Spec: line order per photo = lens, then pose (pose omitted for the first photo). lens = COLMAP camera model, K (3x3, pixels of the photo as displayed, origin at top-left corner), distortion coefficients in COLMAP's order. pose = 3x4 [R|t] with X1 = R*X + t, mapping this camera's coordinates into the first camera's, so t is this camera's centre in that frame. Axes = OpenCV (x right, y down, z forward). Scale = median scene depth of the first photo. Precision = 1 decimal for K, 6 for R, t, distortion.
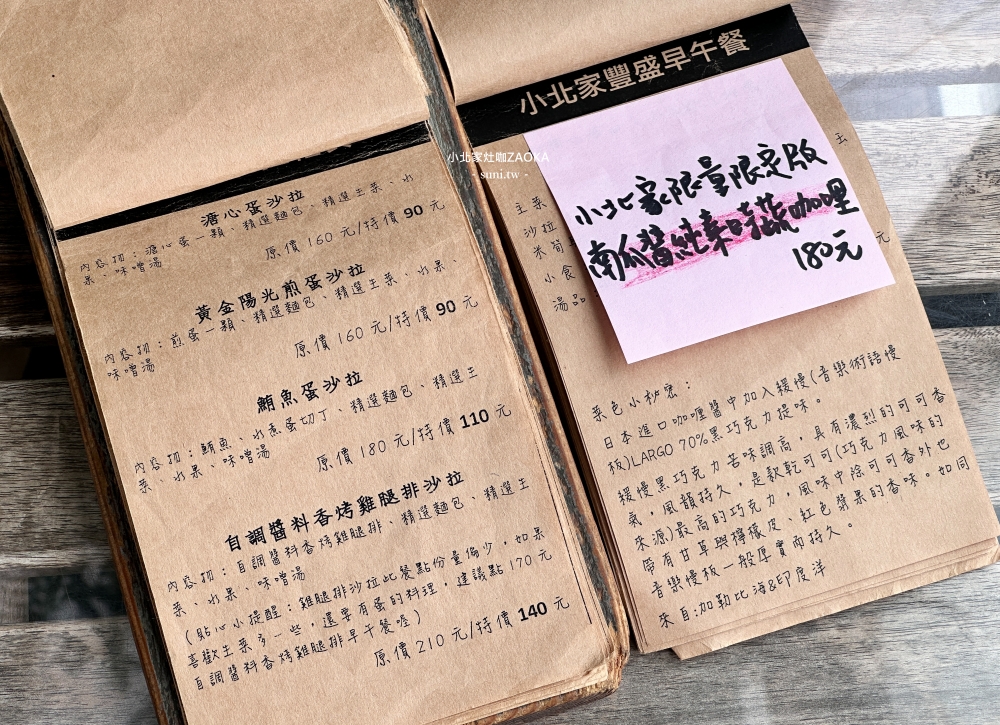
lens RADIAL K [[2326.5, 0, 500.0], [0, 2326.5, 362.5], [0, 0, 1]] dist [0.138730, -0.593942]
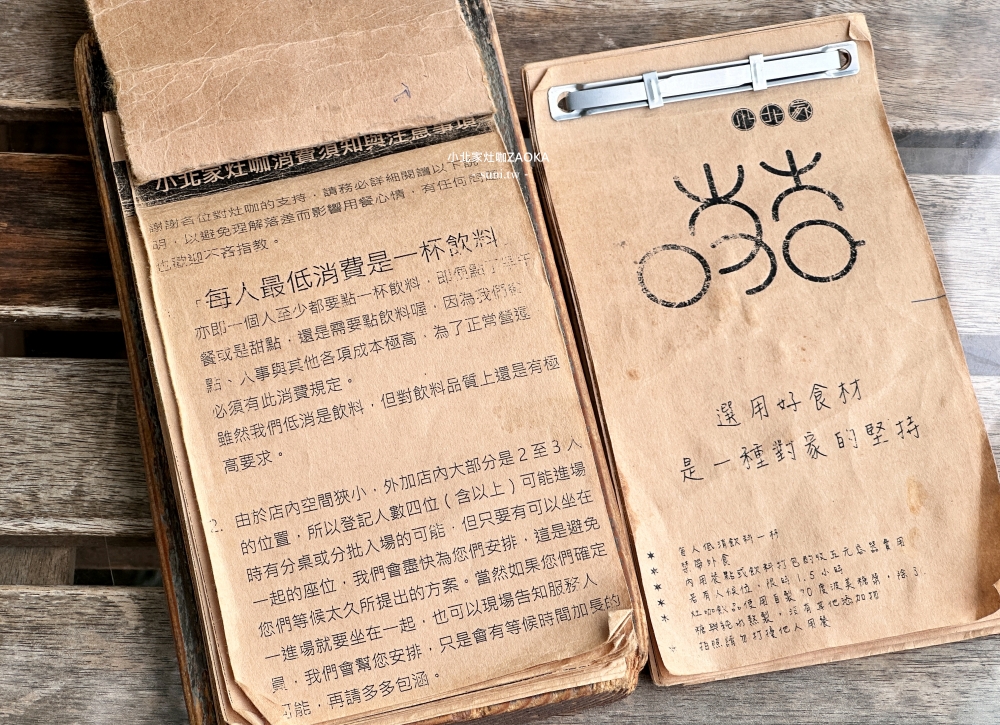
lens RADIAL K [[2326.5, 0, 500.0], [0, 2326.5, 362.5], [0, 0, 1]] dist [0.138730, -0.593942]
pose [[0.995377, 0.065217, -0.070503, 0.053874], [-0.071358, 0.993524, -0.088418, 0.090019], [0.064280, 0.093040, 0.993585, -0.023991]]
